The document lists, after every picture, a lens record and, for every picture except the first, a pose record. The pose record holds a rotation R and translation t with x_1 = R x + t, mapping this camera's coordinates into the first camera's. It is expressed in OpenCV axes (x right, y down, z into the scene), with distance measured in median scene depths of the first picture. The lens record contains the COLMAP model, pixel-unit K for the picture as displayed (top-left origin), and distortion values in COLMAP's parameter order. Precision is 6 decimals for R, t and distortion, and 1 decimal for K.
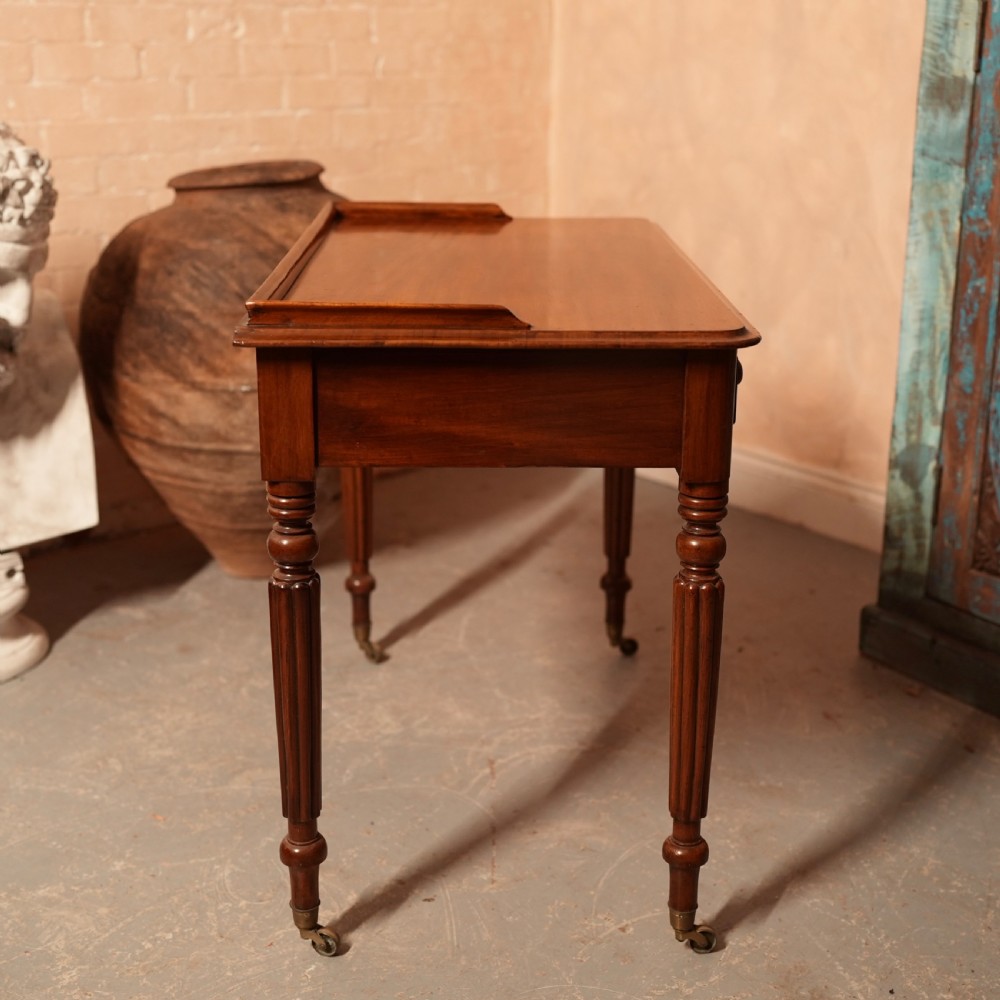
lens RADIAL K [[1520.9, 0, 500.7], [0, 1520.9, 493.0], [0, 0, 1]] dist [-0.039270, 0.164012]
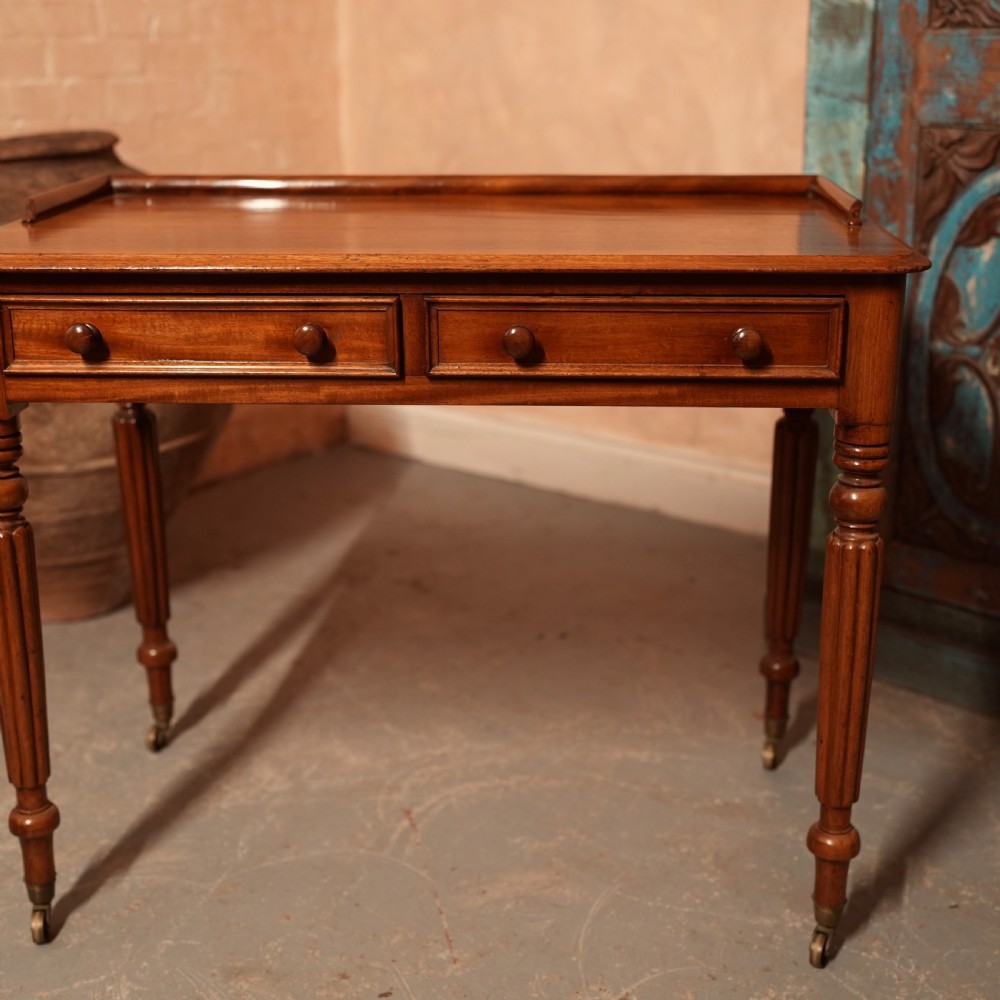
lens RADIAL K [[1509.0, 0, 498.1], [0, 1509.0, 496.9], [0, 0, 1]] dist [-0.028188, 0.148959]
pose [[0.979108, -0.076548, 0.188380, -0.099634], [0.076383, 0.997045, 0.008146, -0.002751], [-0.188447, 0.006413, 0.982062, 0.151261]]
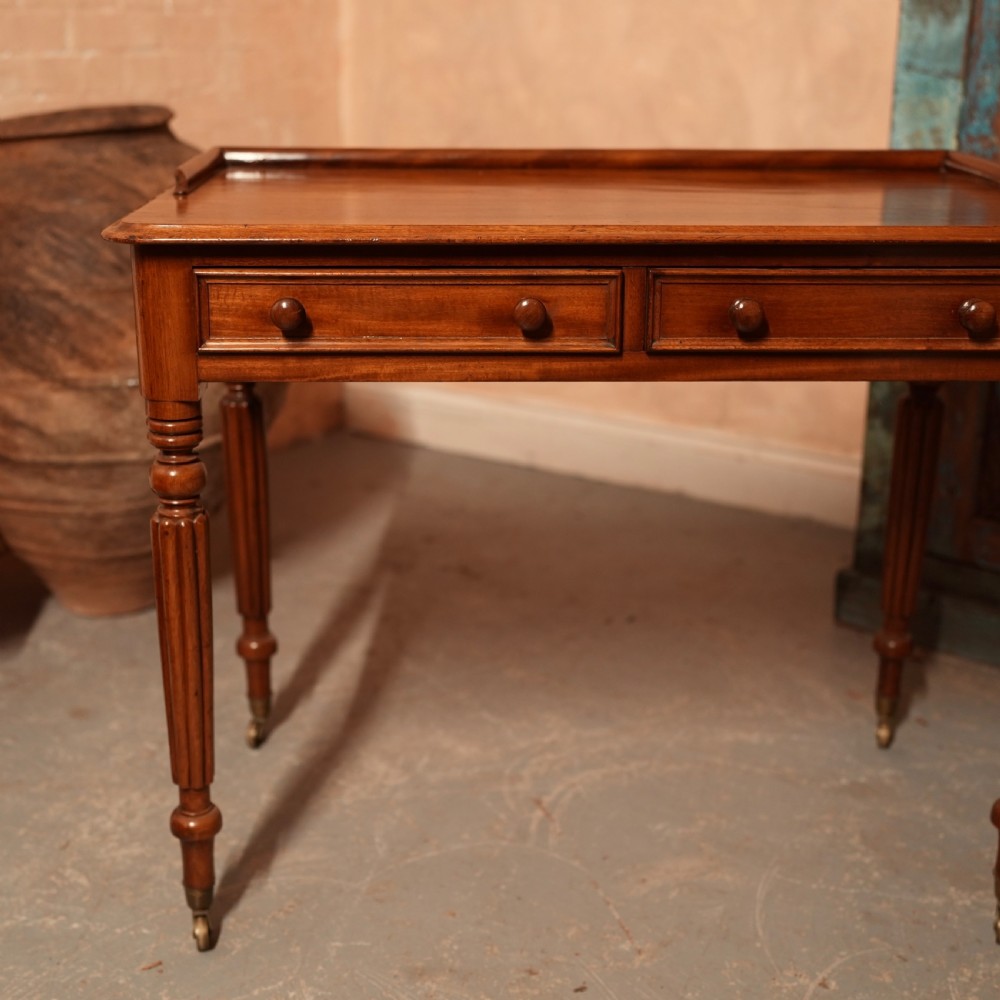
lens RADIAL K [[1503.3, 0, 473.2], [0, 1503.3, 496.9], [0, 0, 1]] dist [-0.028594, 0.155980]
pose [[0.959020, -0.092372, 0.267858, -0.239086], [0.089671, 0.995721, 0.022325, -0.011242], [-0.268774, 0.002609, 0.963200, 0.206990]]
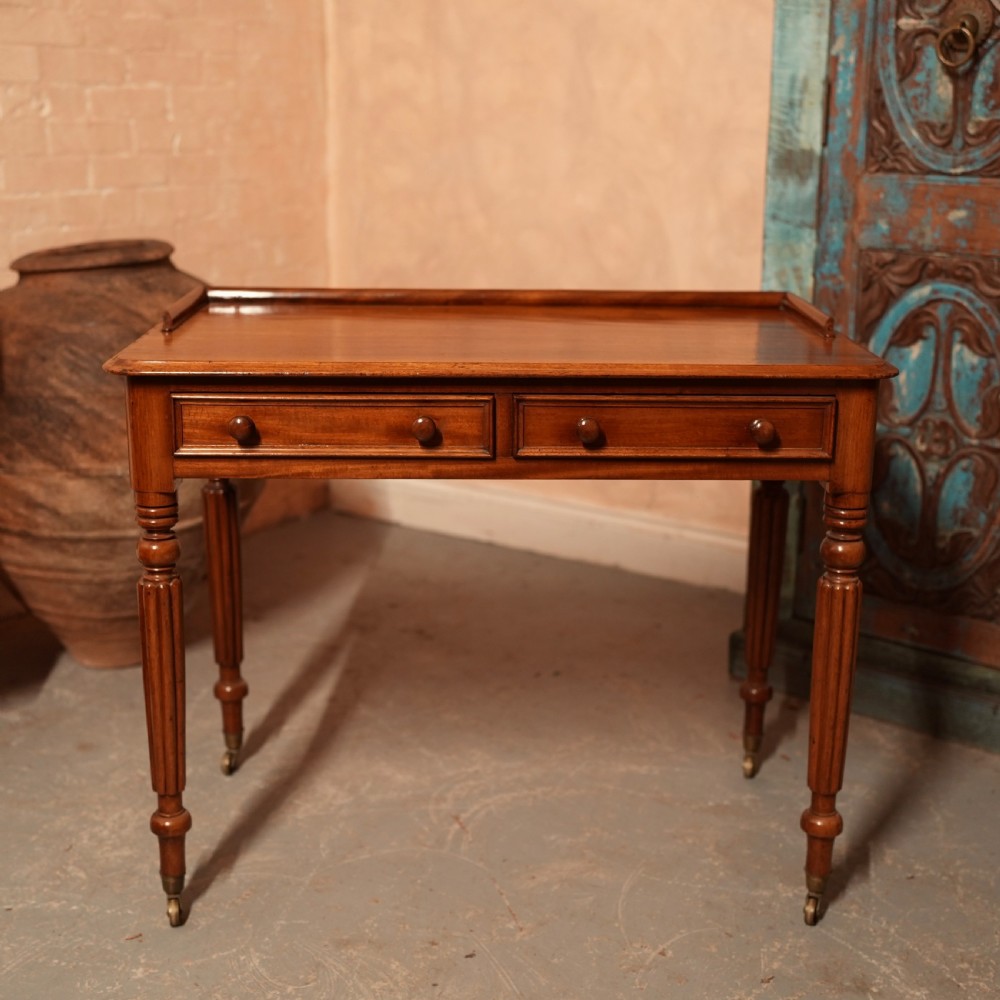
lens RADIAL K [[1502.8, 0, 496.8], [0, 1502.8, 492.2], [0, 0, 1]] dist [-0.031523, 0.149285]
pose [[0.959694, -0.072732, 0.271474, -0.231458], [0.084145, 0.995983, -0.030624, -0.007526], [-0.268156, 0.052232, 0.961959, 0.009560]]
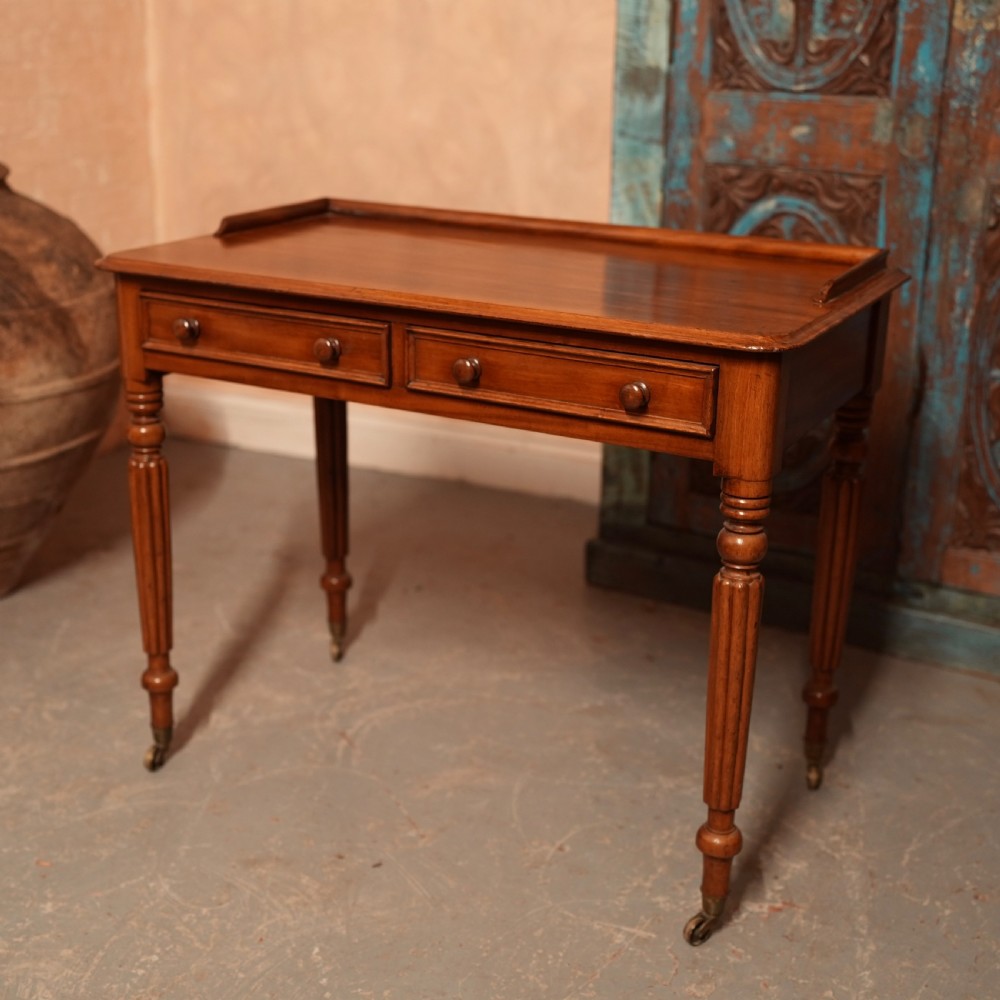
lens RADIAL K [[1504.1, 0, 507.9], [0, 1504.1, 496.9], [0, 0, 1]] dist [-0.037175, 0.169343]
pose [[0.905565, -0.128127, 0.404395, -0.290310], [0.120010, 0.991730, 0.045477, -0.016585], [-0.406878, 0.007350, 0.913453, 0.012992]]
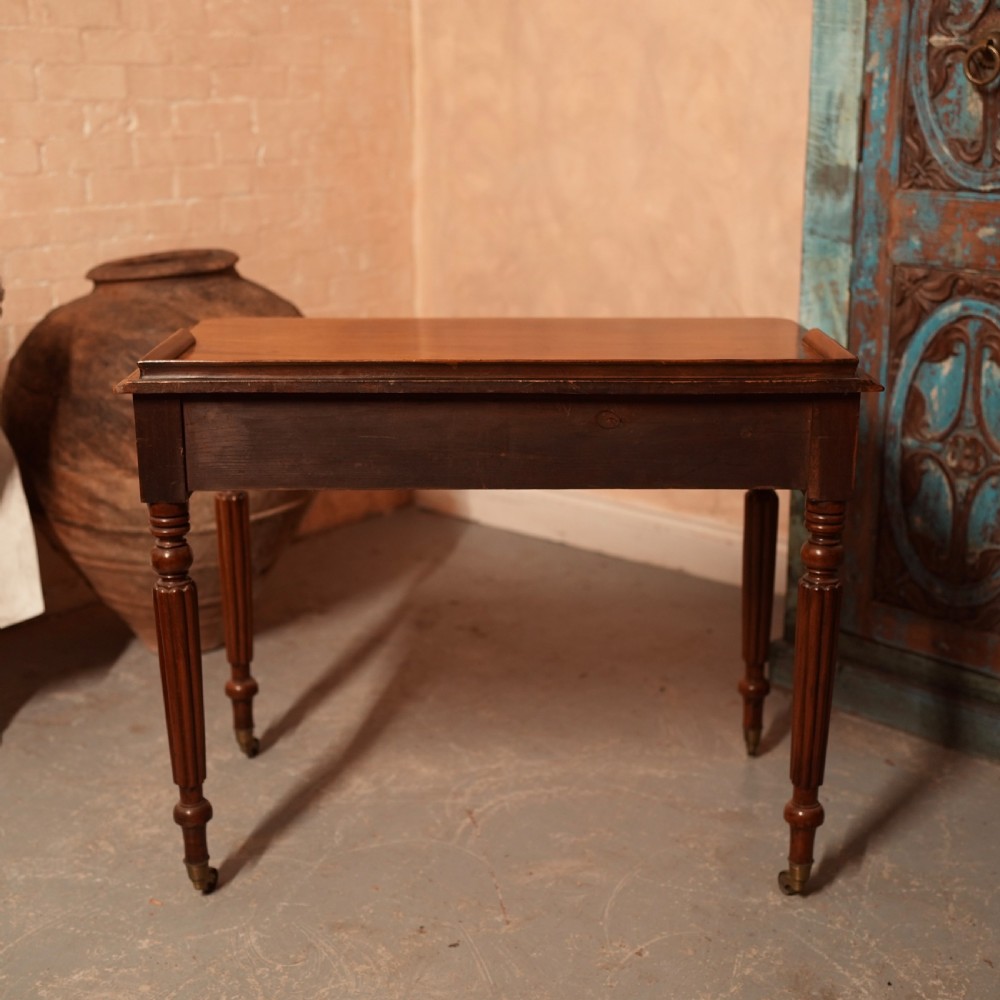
lens RADIAL K [[1501.8, 0, 497.6], [0, 1501.8, 489.1], [0, 0, 1]] dist [-0.036822, 0.160298]
pose [[0.985377, -0.052874, 0.161974, -0.140672], [0.058955, 0.997716, -0.032966, -0.012258], [-0.159861, 0.042033, 0.986244, -0.045682]]
